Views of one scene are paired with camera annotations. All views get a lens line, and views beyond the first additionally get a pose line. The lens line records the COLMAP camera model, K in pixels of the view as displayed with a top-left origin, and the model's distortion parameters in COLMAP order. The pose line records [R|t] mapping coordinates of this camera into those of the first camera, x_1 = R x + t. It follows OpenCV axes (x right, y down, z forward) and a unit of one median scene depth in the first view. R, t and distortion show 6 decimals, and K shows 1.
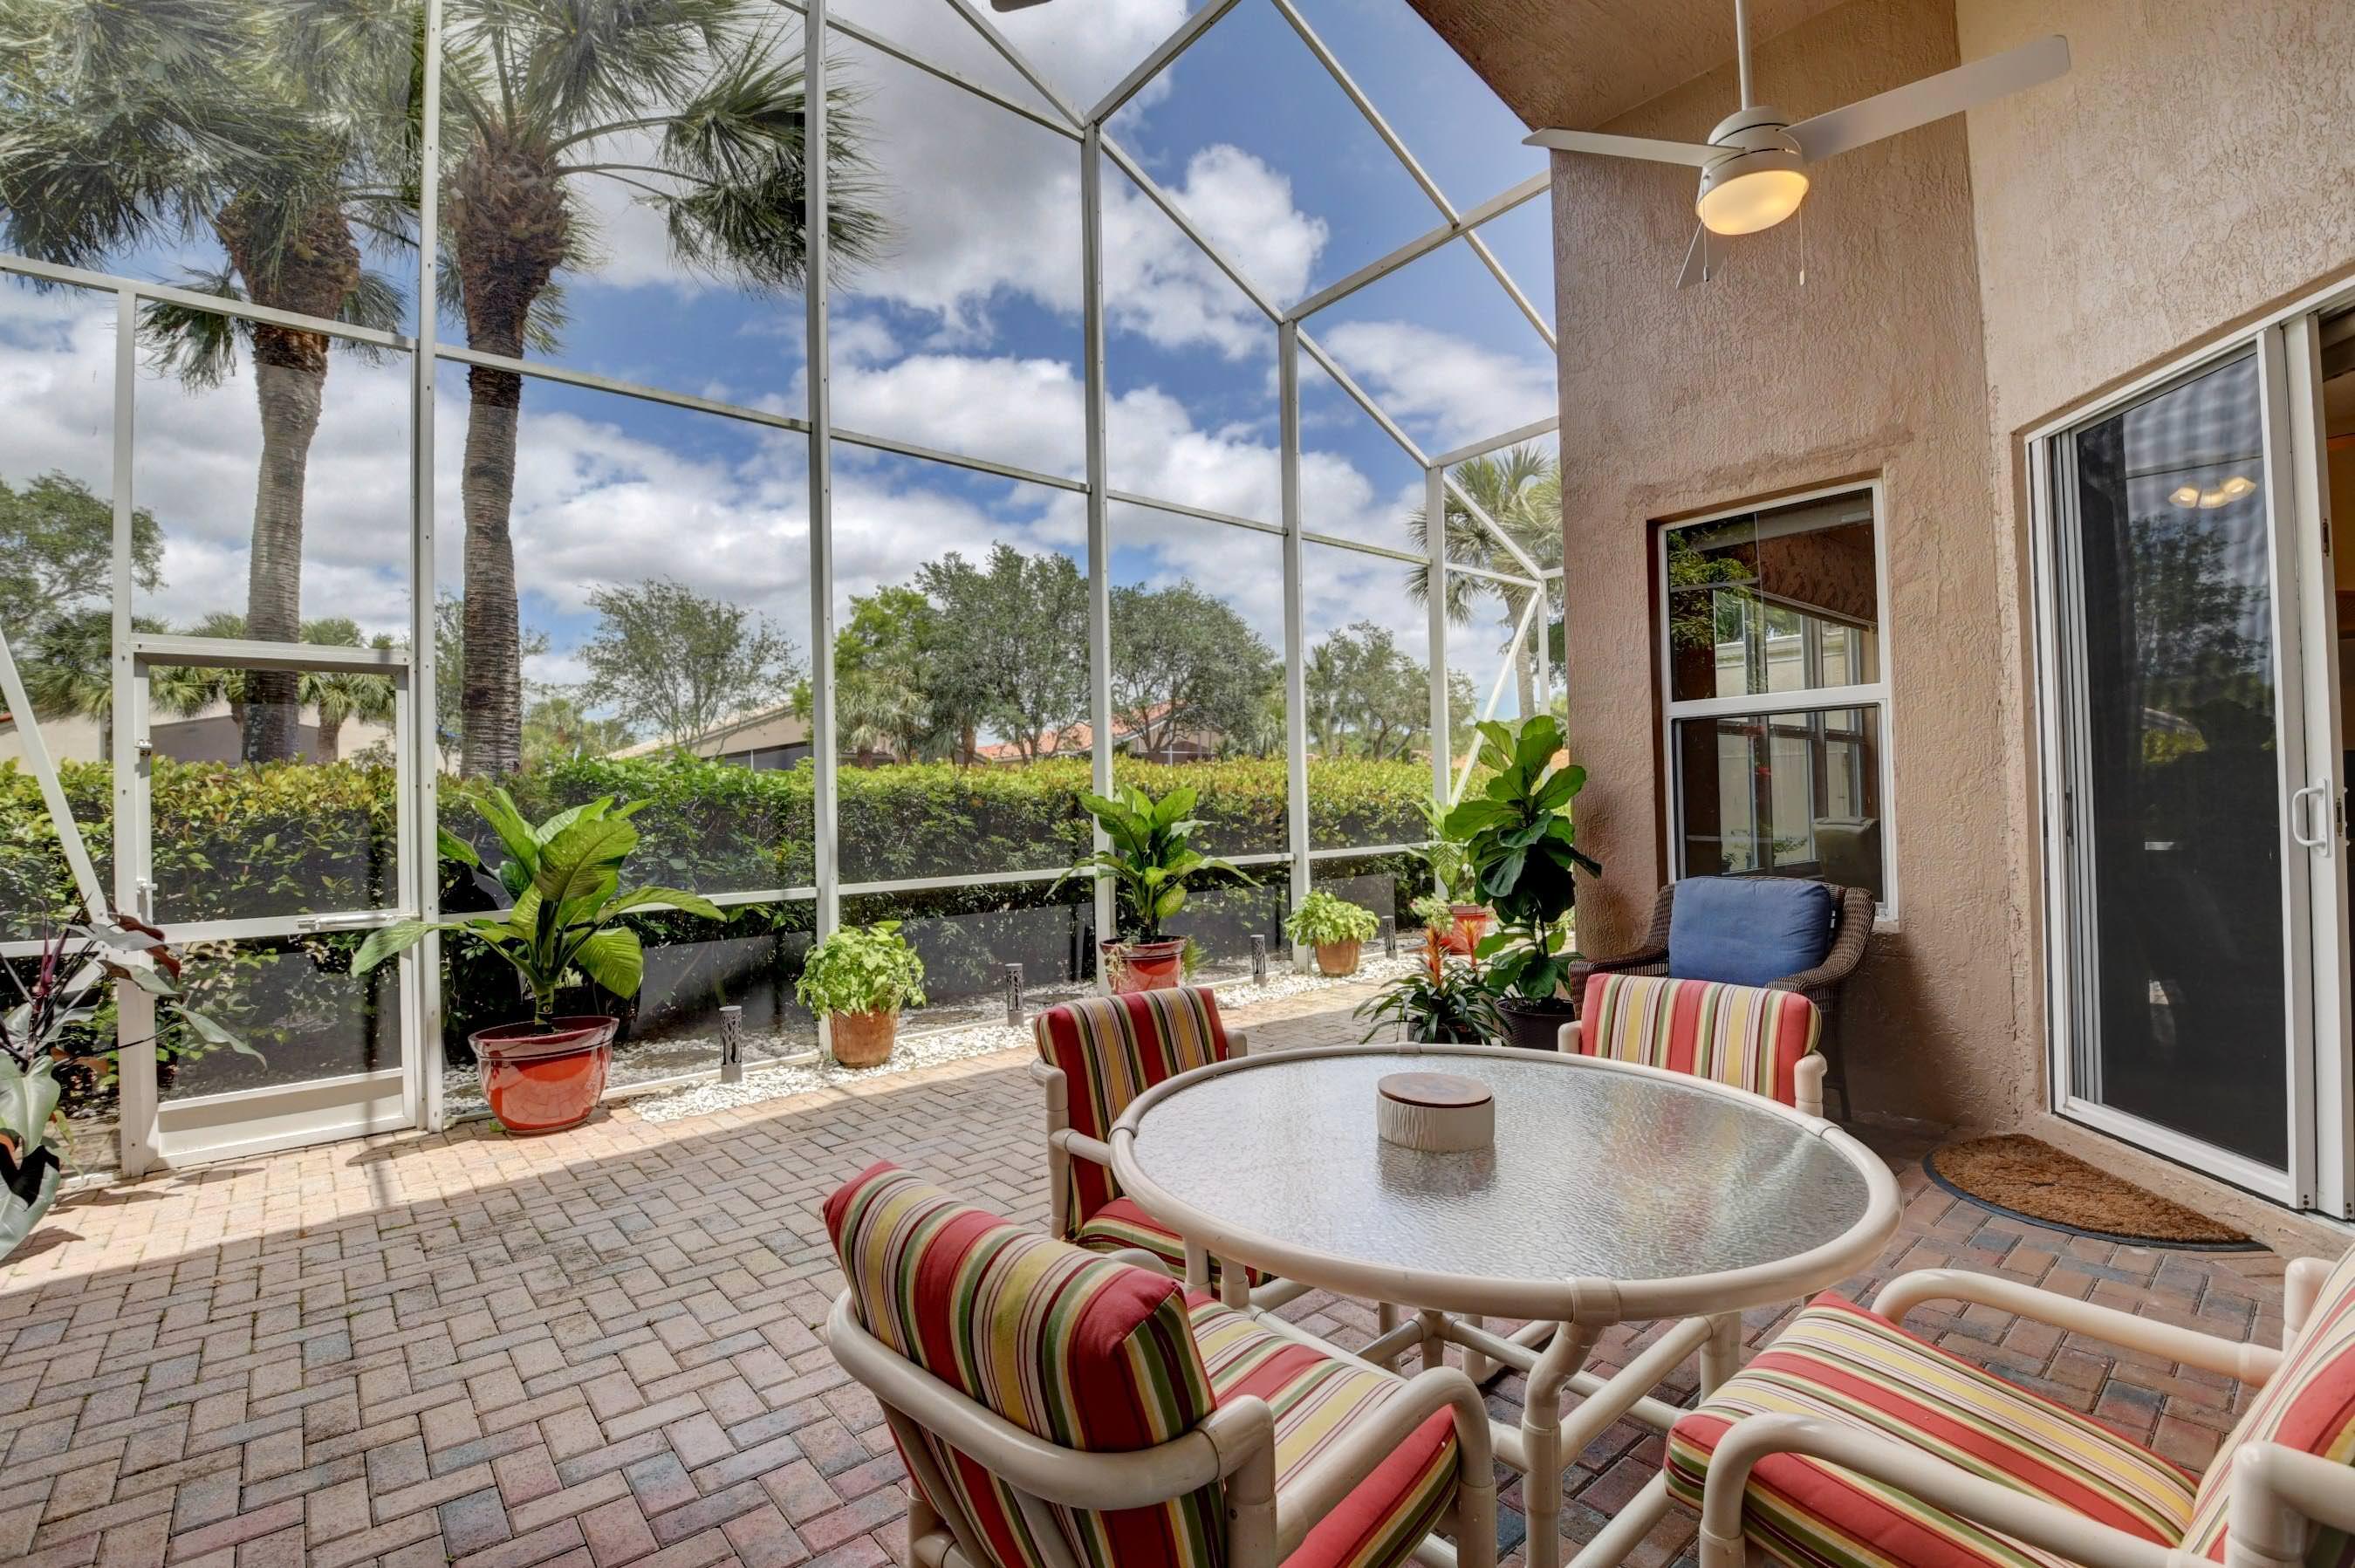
lens RADIAL K [[1045.7, 0, 1177.5], [0, 1045.7, 784.0], [0, 0, 1]] dist [0.001194, -0.015935]
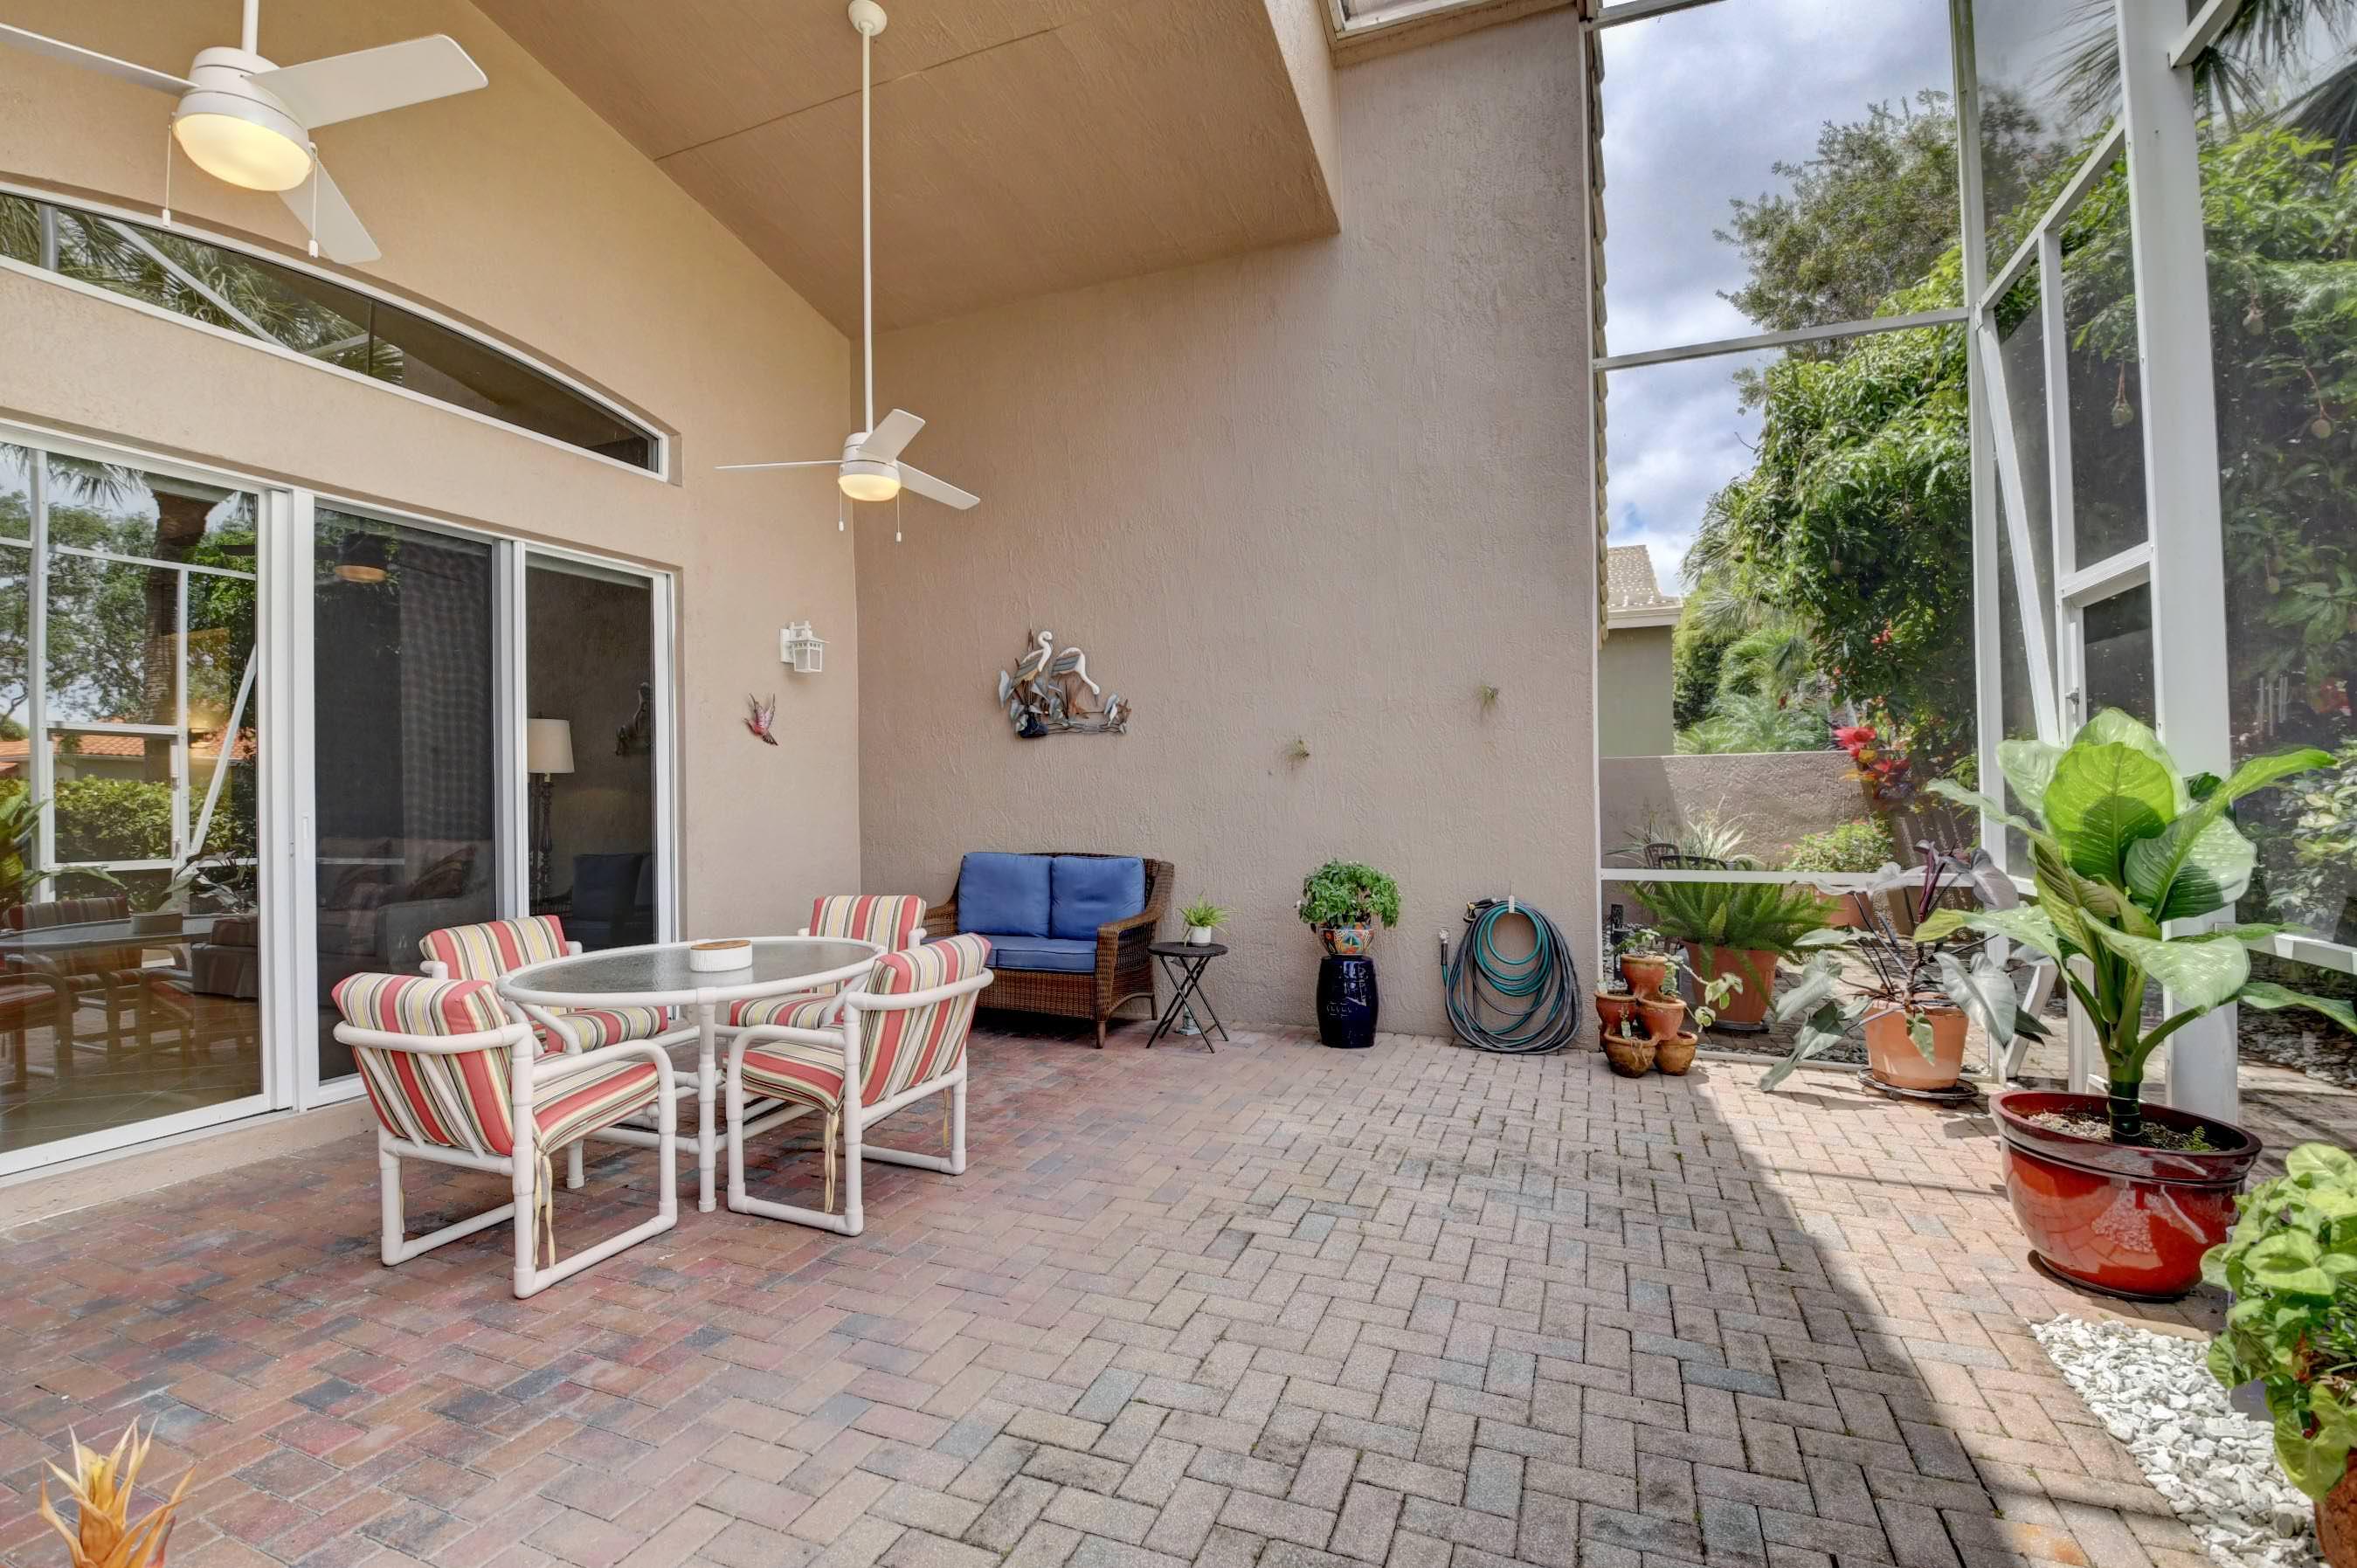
lens RADIAL K [[1046.5, 0, 1178.5], [0, 1046.5, 784.0], [0, 0, 1]] dist [0.001194, -0.015935]
pose [[-0.884227, 0.030168, -0.466082, 0.196046], [0.042527, 0.998967, -0.016020, 0.023082], [0.465117, -0.033987, -0.884596, 1.556232]]
